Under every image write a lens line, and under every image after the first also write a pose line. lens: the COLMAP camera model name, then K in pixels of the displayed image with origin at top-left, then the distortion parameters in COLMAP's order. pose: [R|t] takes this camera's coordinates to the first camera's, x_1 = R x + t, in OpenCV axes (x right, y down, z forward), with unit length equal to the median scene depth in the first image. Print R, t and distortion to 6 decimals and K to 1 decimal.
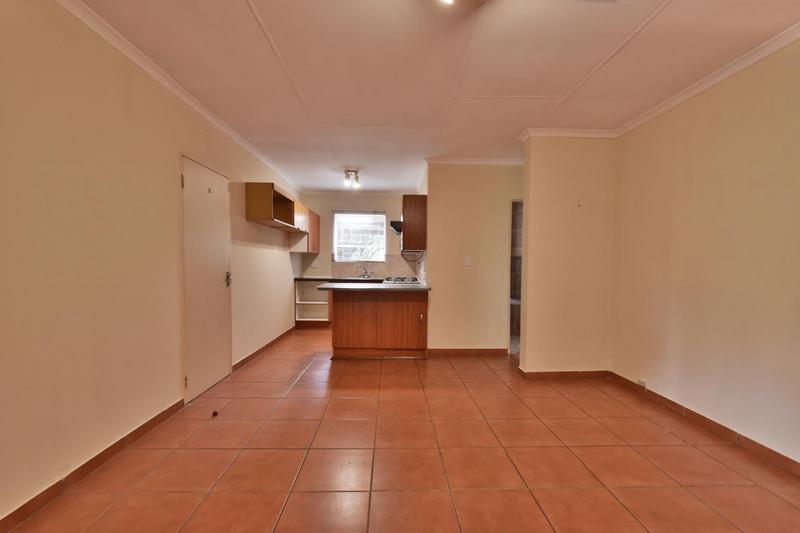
lens RADIAL K [[365.1, 0, 398.1], [0, 365.1, 268.0], [0, 0, 1]] dist [-0.000206, 0.000318]
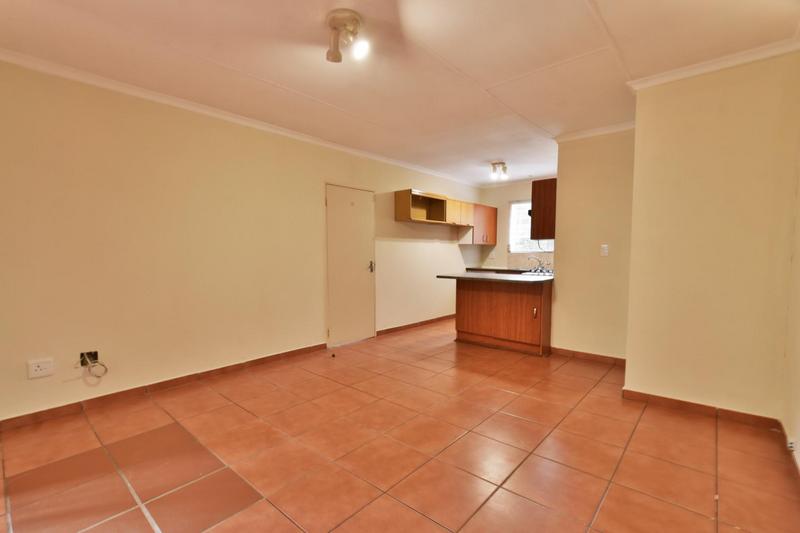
lens RADIAL K [[365.1, 0, 386.4], [0, 365.1, 279.2], [0, 0, 1]] dist [-0.000206, 0.000318]
pose [[0.720071, 0.043756, -0.692519, 0.410558], [-0.004034, 0.998257, 0.058879, -0.002918], [0.693889, -0.039603, 0.718992, 0.047098]]
